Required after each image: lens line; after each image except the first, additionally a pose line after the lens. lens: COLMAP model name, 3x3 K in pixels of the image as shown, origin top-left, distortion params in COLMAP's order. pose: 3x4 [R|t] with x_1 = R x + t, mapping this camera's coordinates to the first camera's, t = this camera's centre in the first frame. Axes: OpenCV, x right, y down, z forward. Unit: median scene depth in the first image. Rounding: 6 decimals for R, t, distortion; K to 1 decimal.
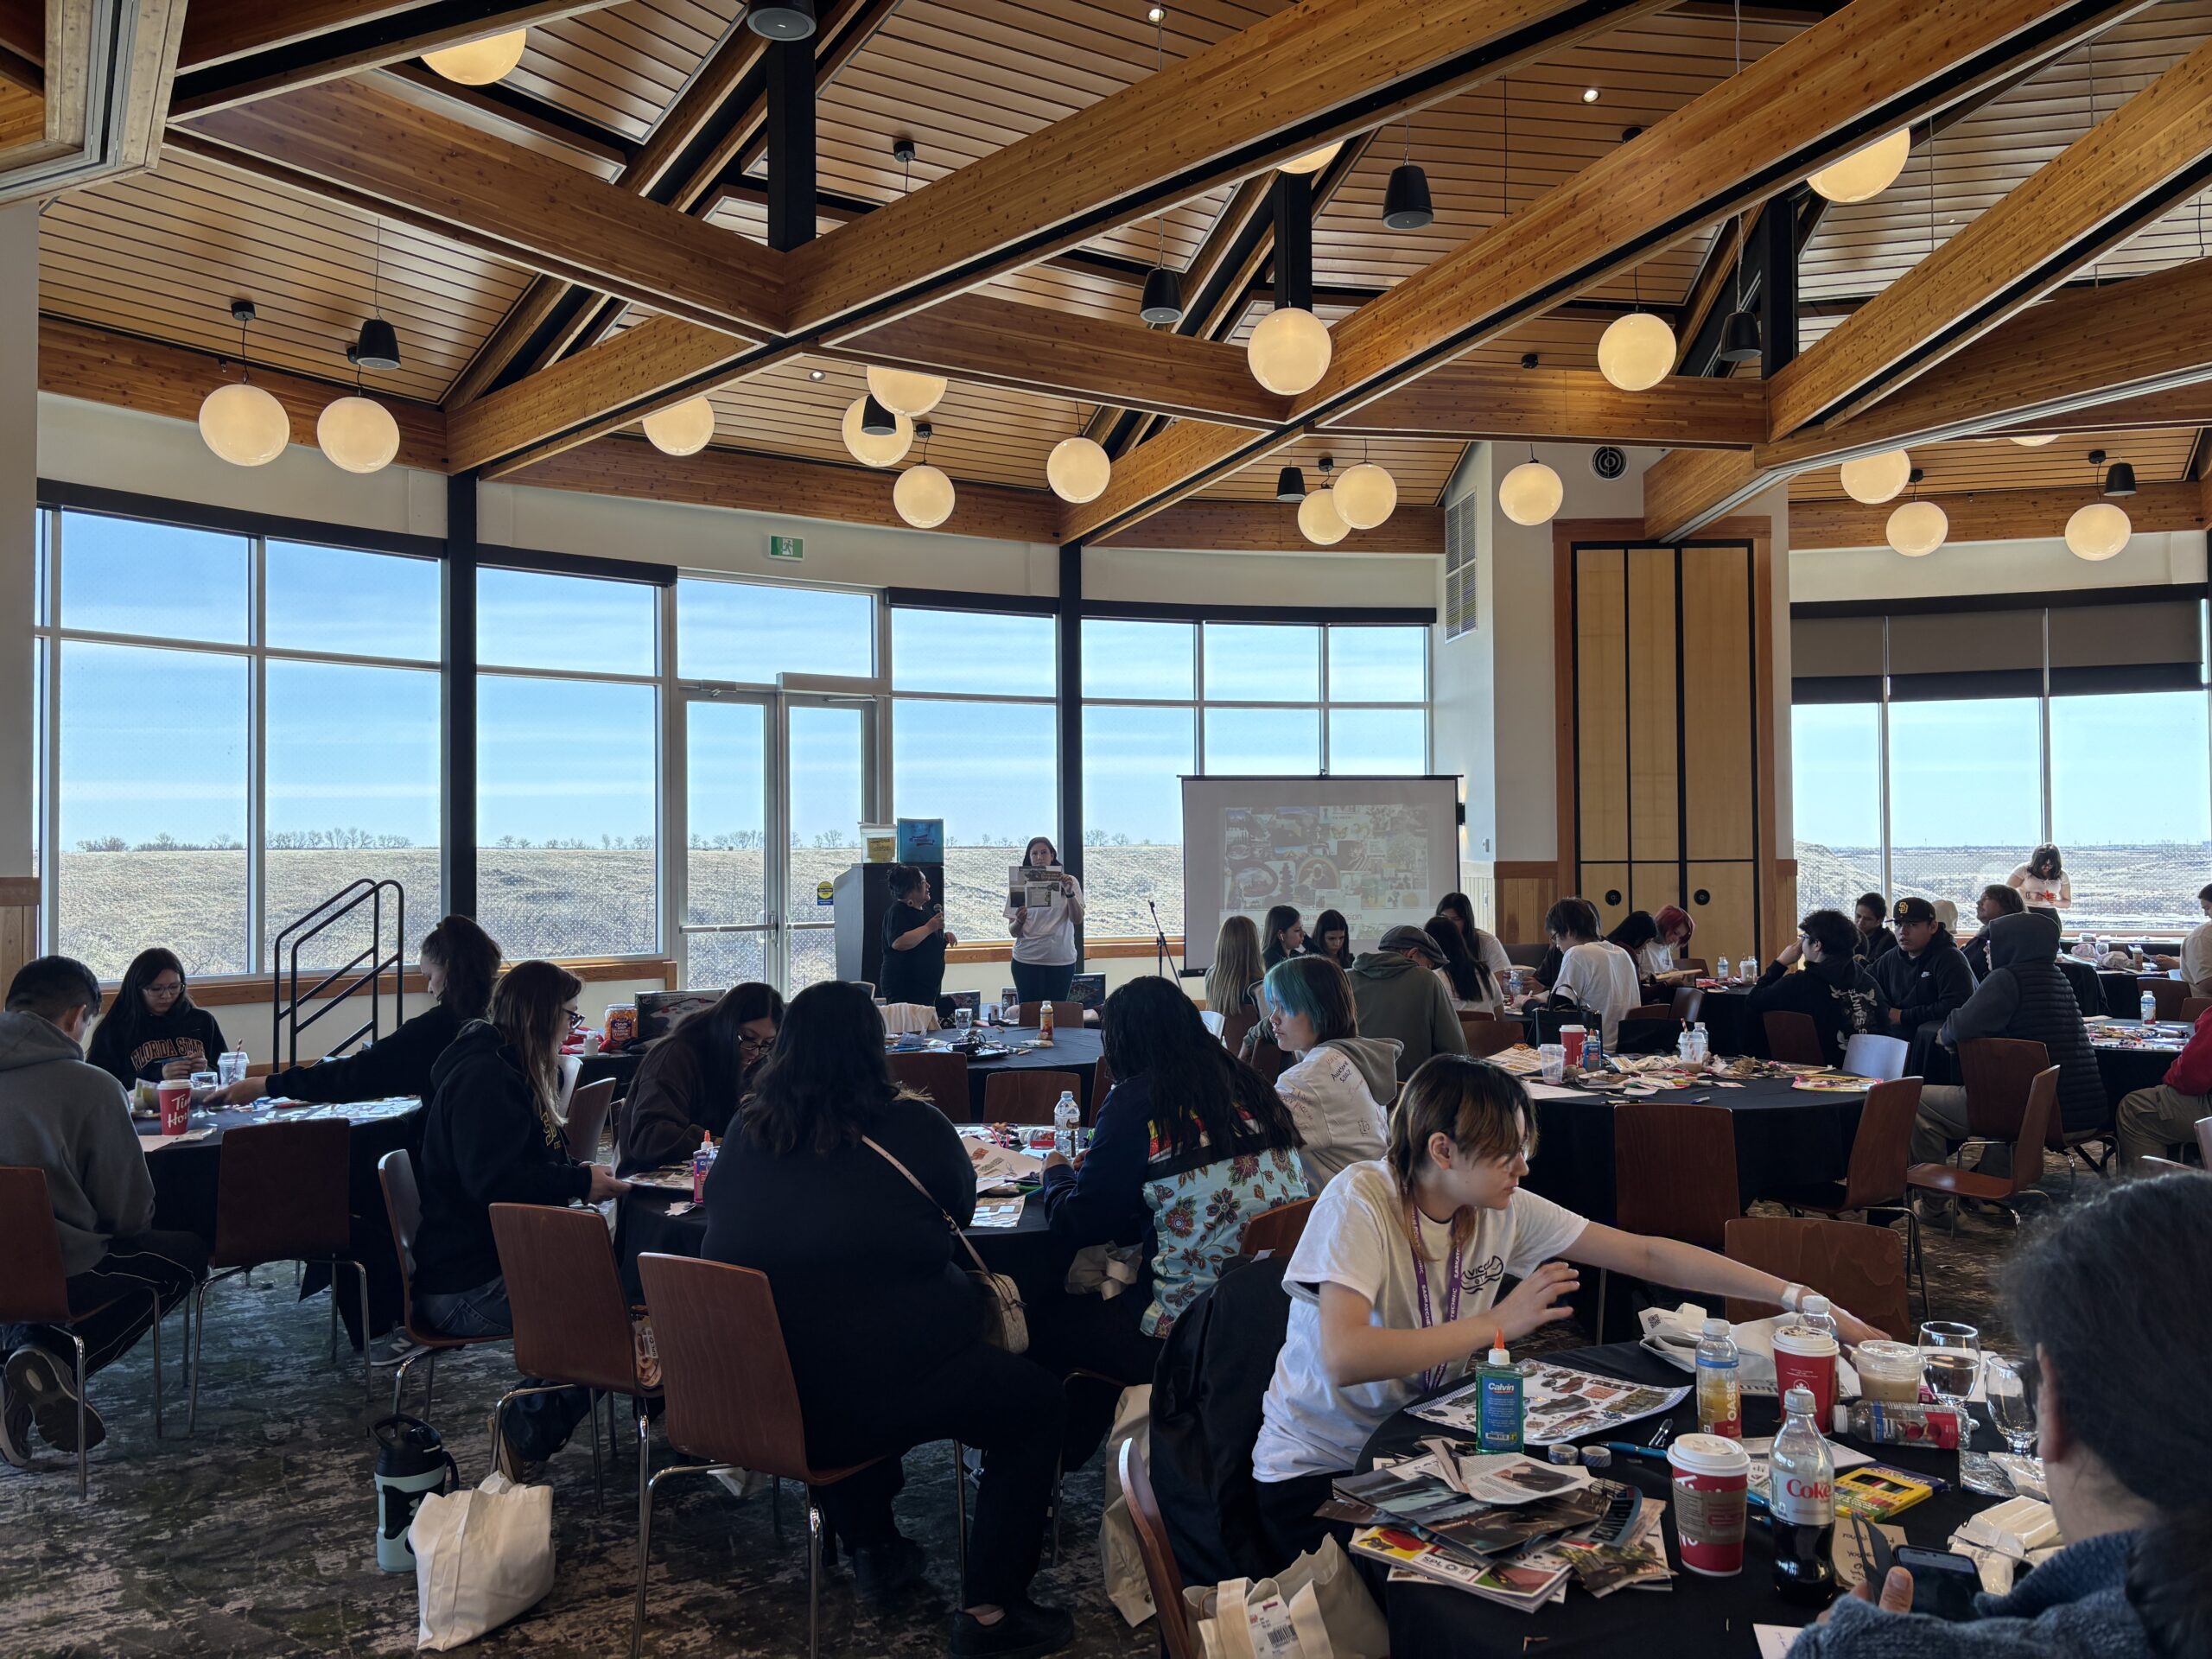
lens RADIAL K [[1674.5, 0, 1107.1], [0, 1674.5, 829.4], [0, 0, 1]] dist [0.031141, -0.027569]
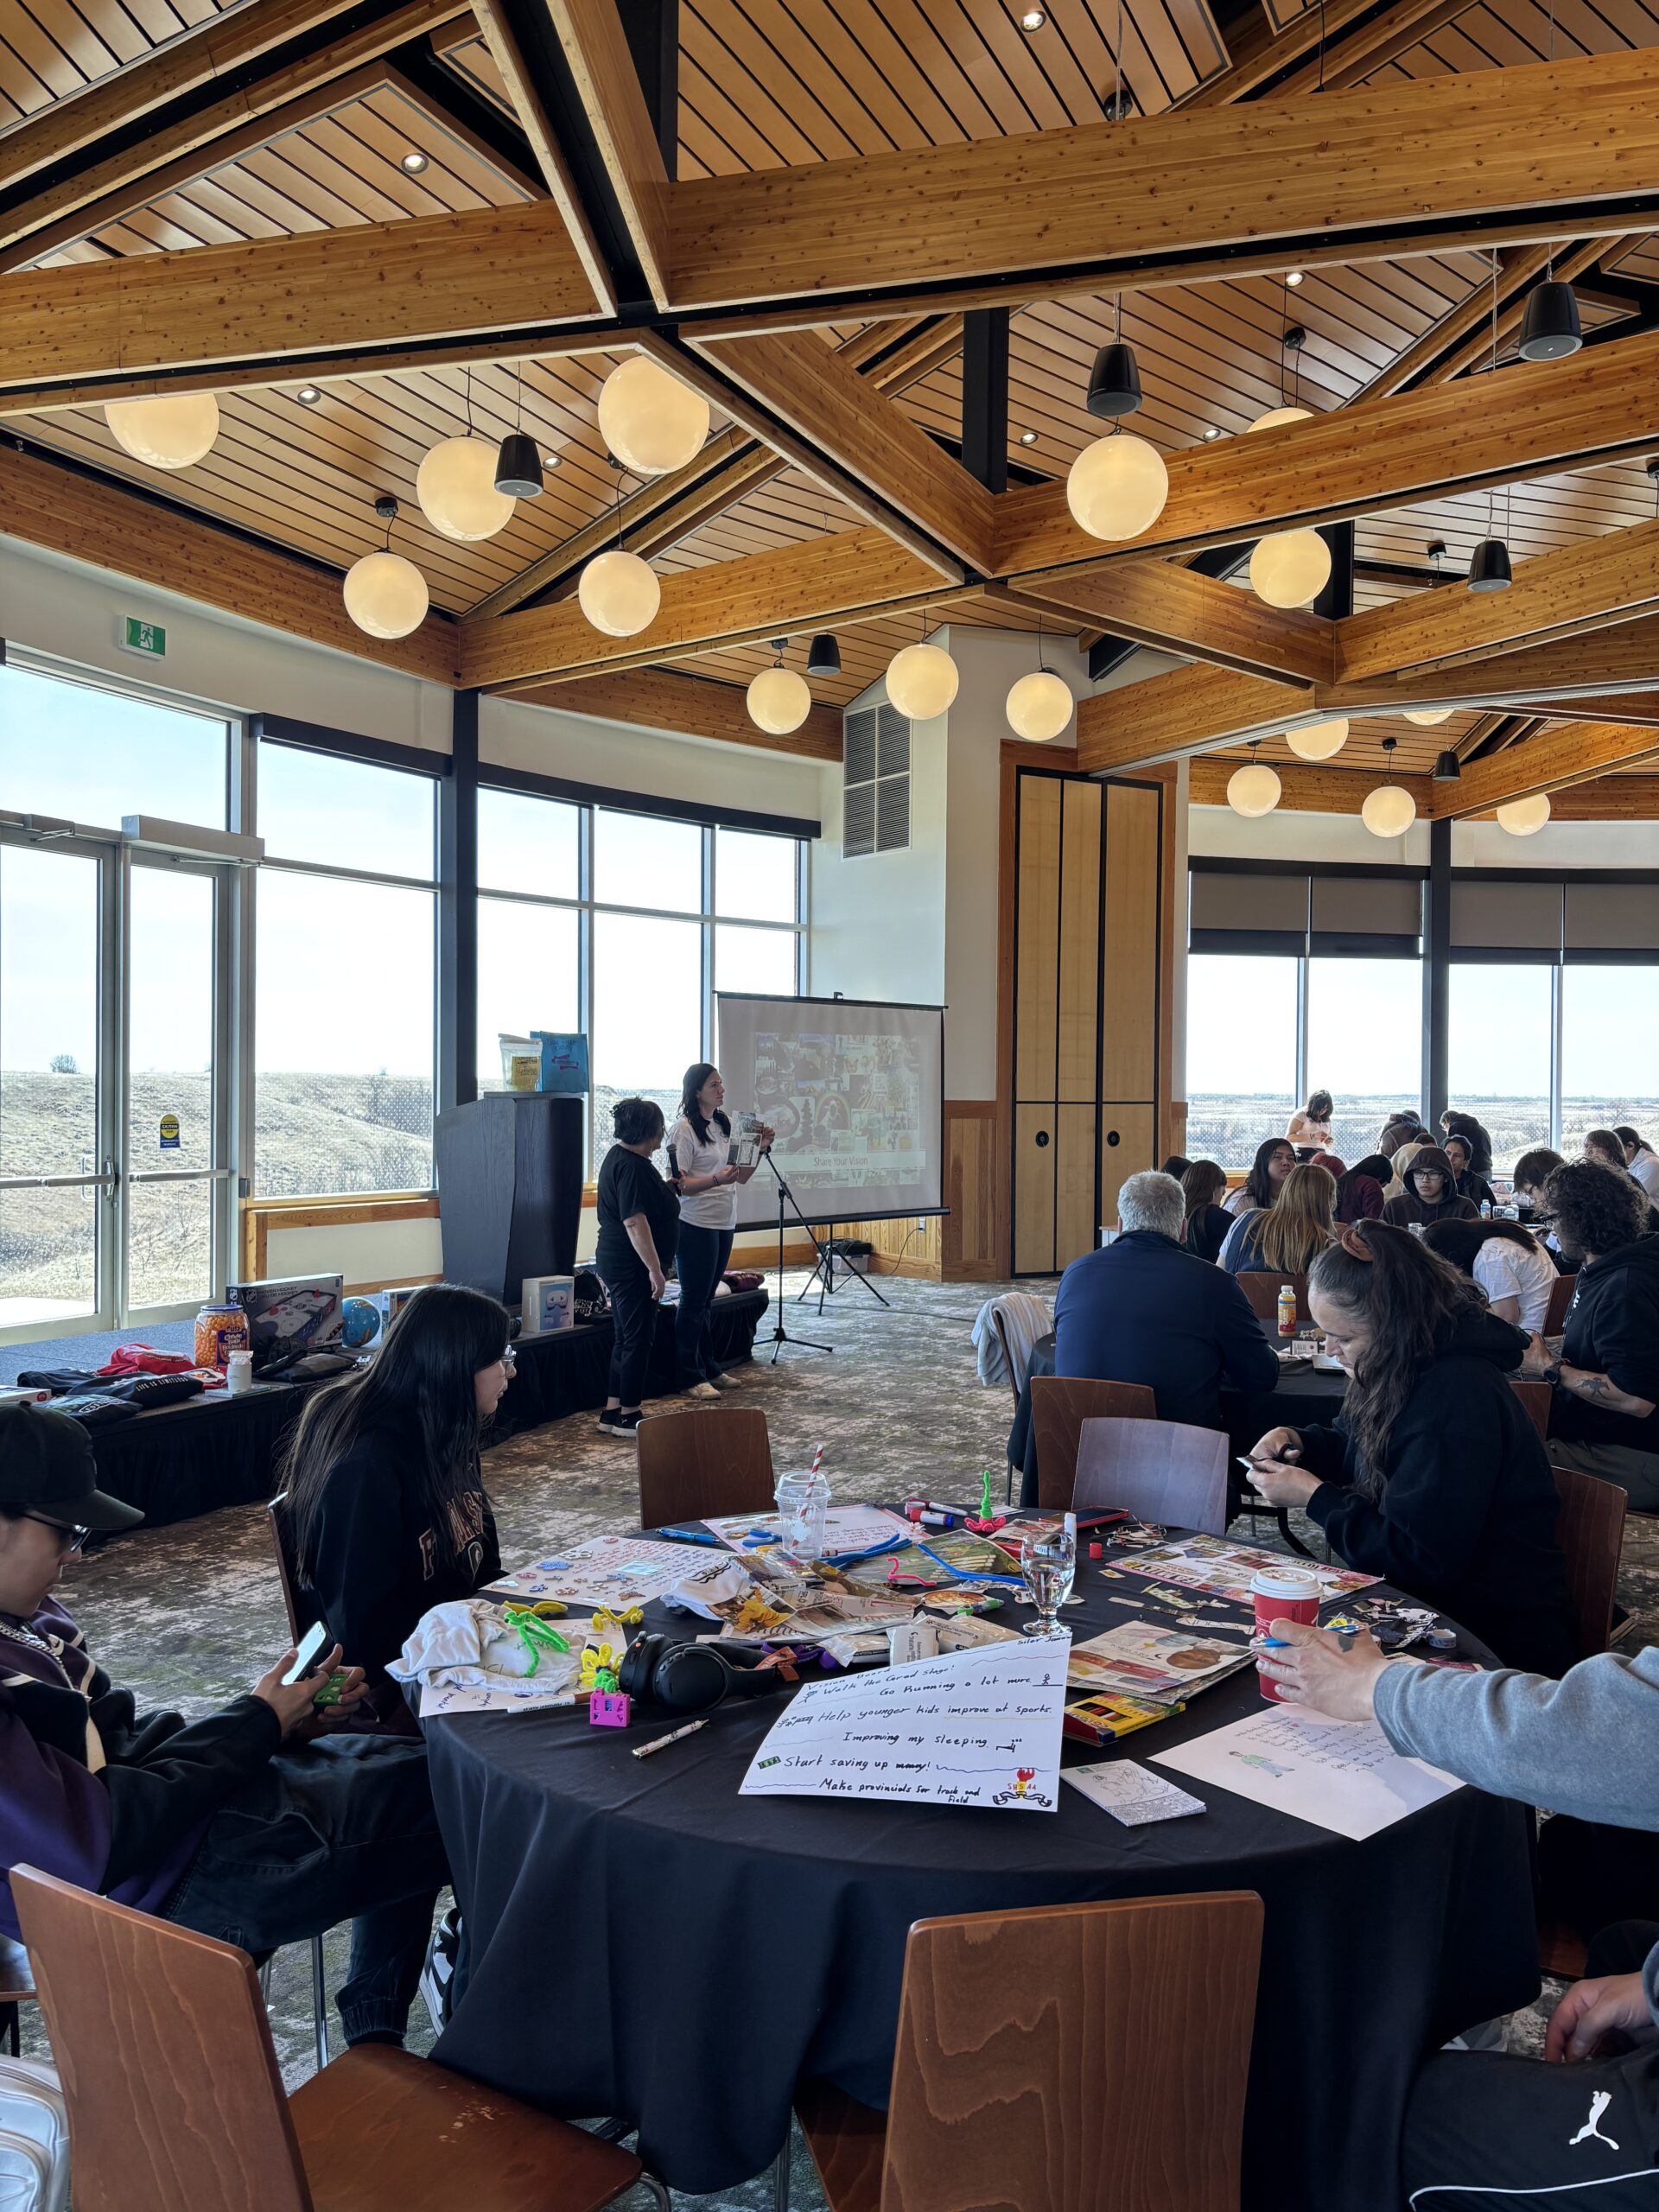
lens RADIAL K [[1674.5, 0, 830.9], [0, 1674.5, 1113.0], [0, 0, 1]] dist [0.031141, -0.027569]
pose [[0.856977, 0.011697, 0.515222, -0.313035], [-0.027875, 0.999331, 0.023678, 0.006379], [-0.514600, -0.034653, 0.856730, 0.248283]]
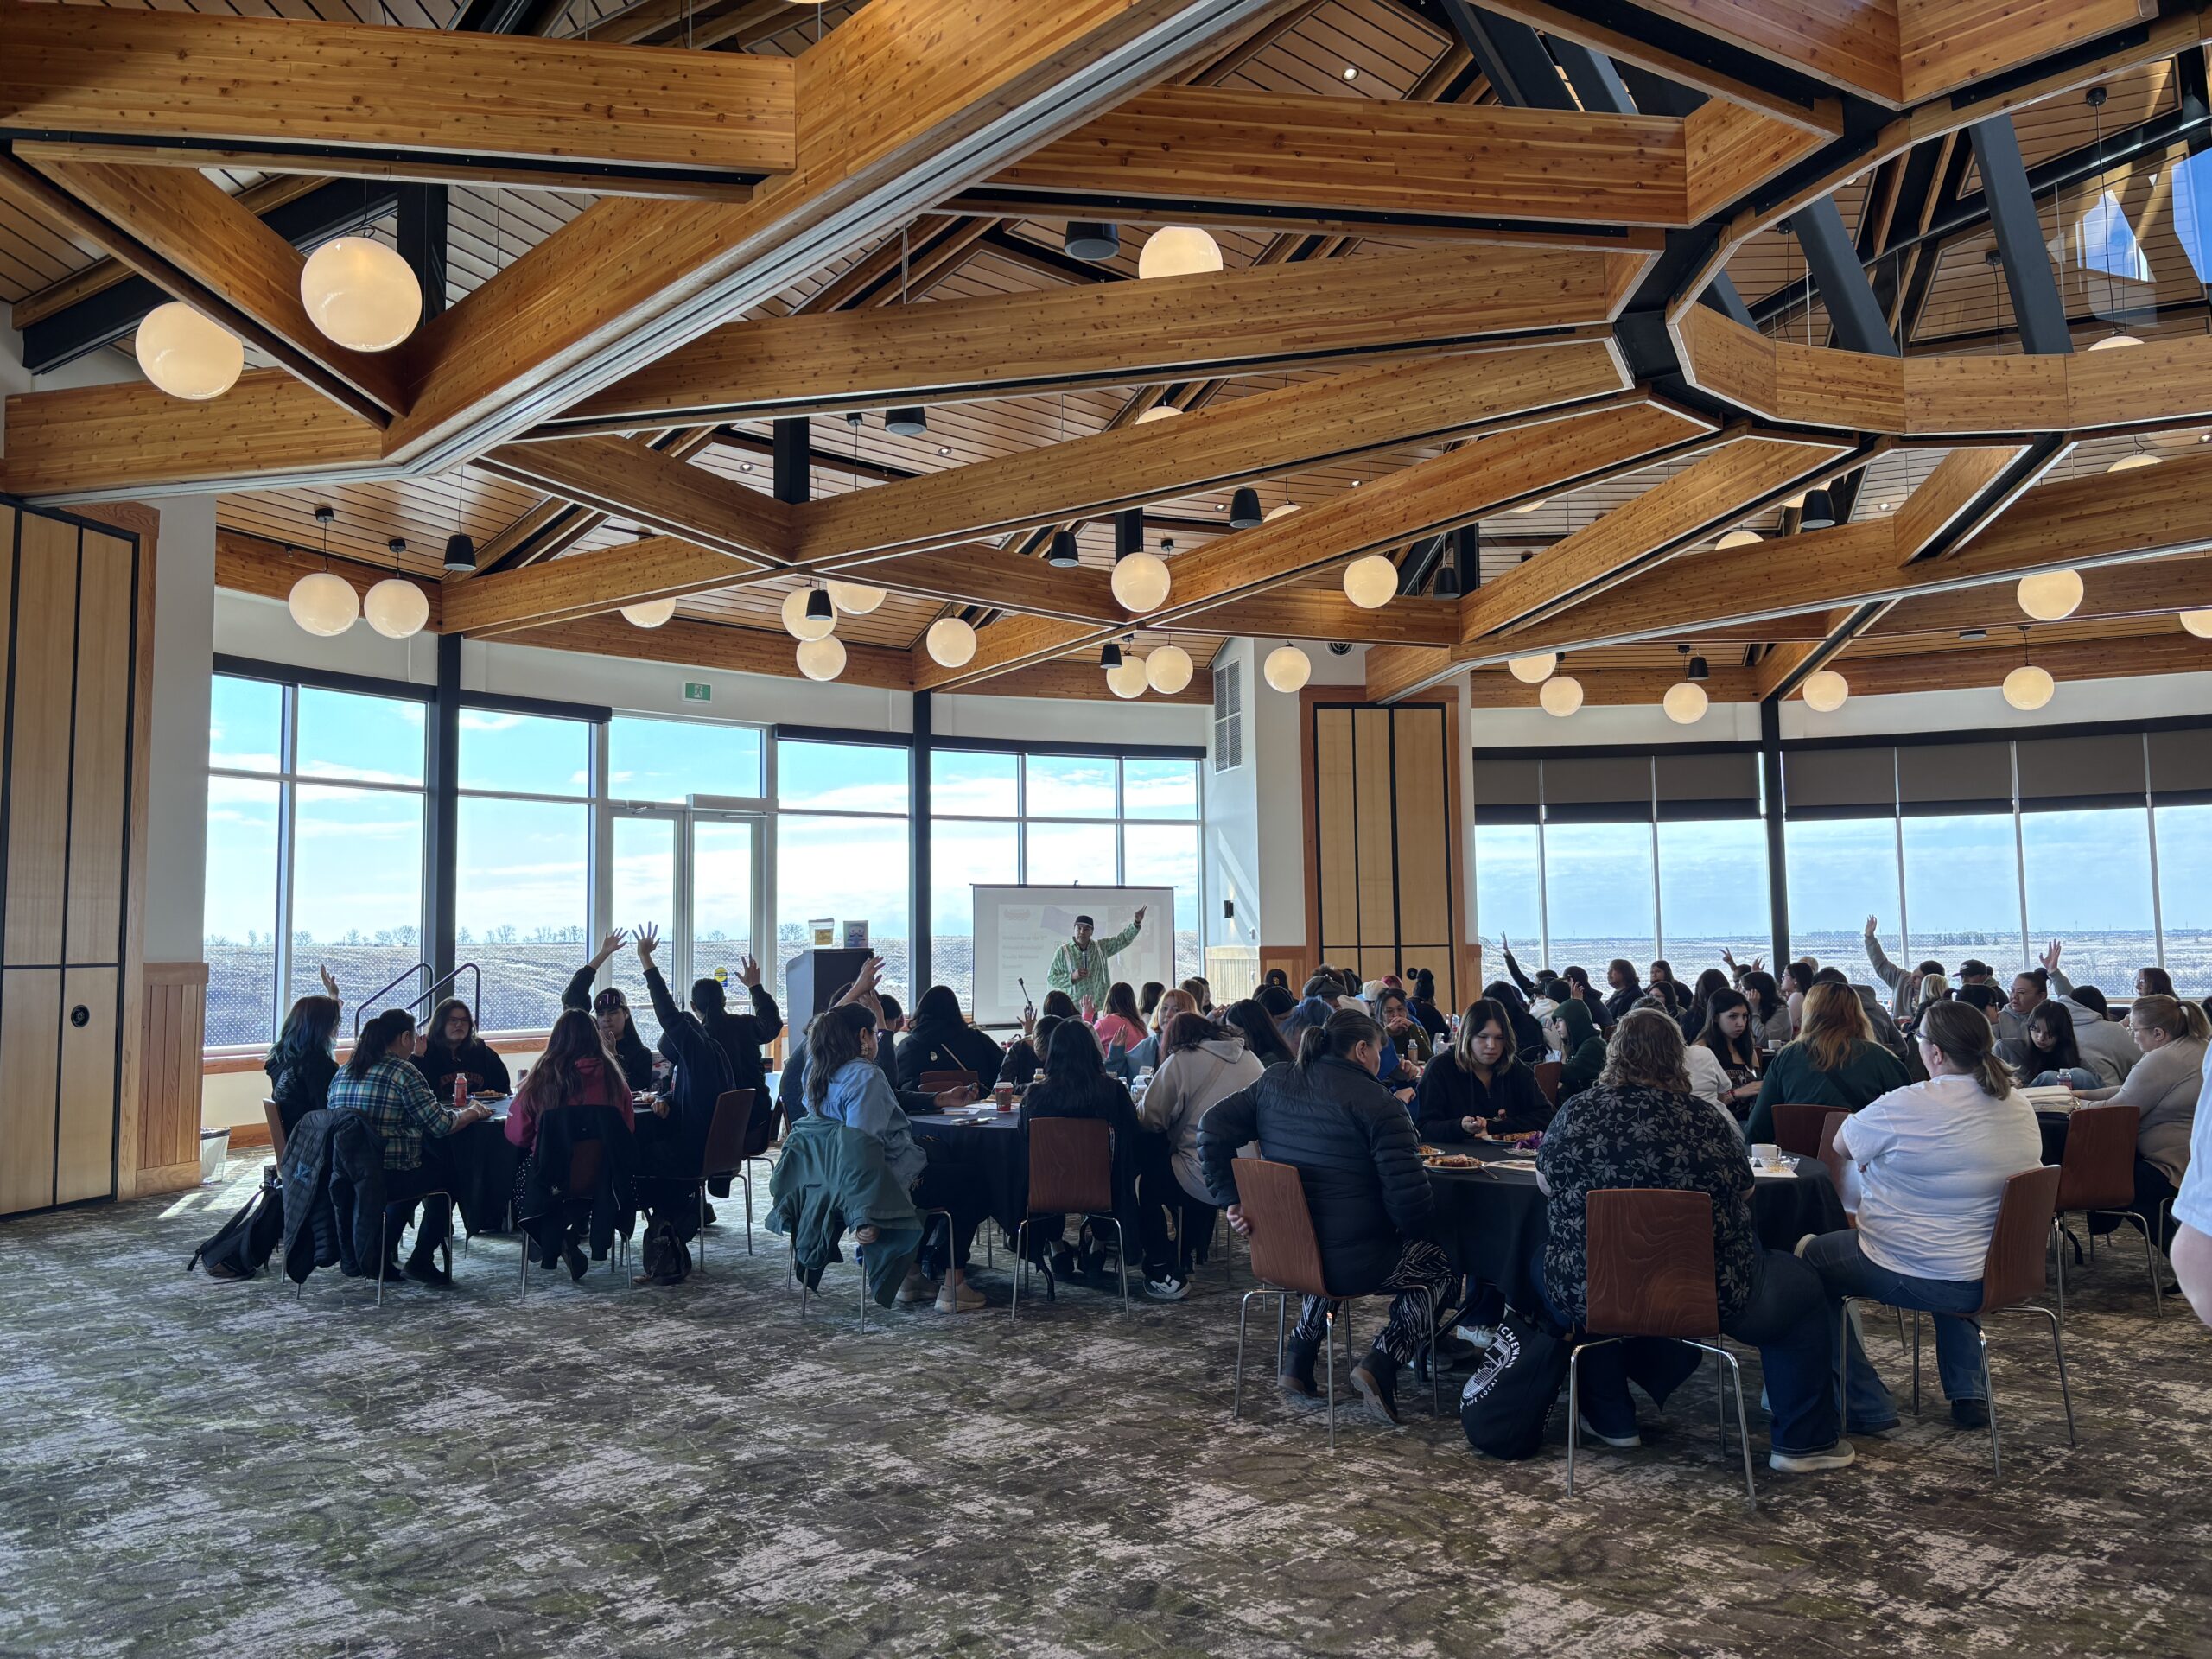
lens RADIAL K [[1674.5, 0, 1120.0], [0, 1674.5, 781.4], [0, 0, 1]] dist [0.031141, -0.027569]
pose [[0.982566, 0.014127, 0.185377, -0.117511], [0.001521, 0.996464, -0.084001, -0.000483], [-0.185908, 0.082819, 0.979071, -0.250358]]
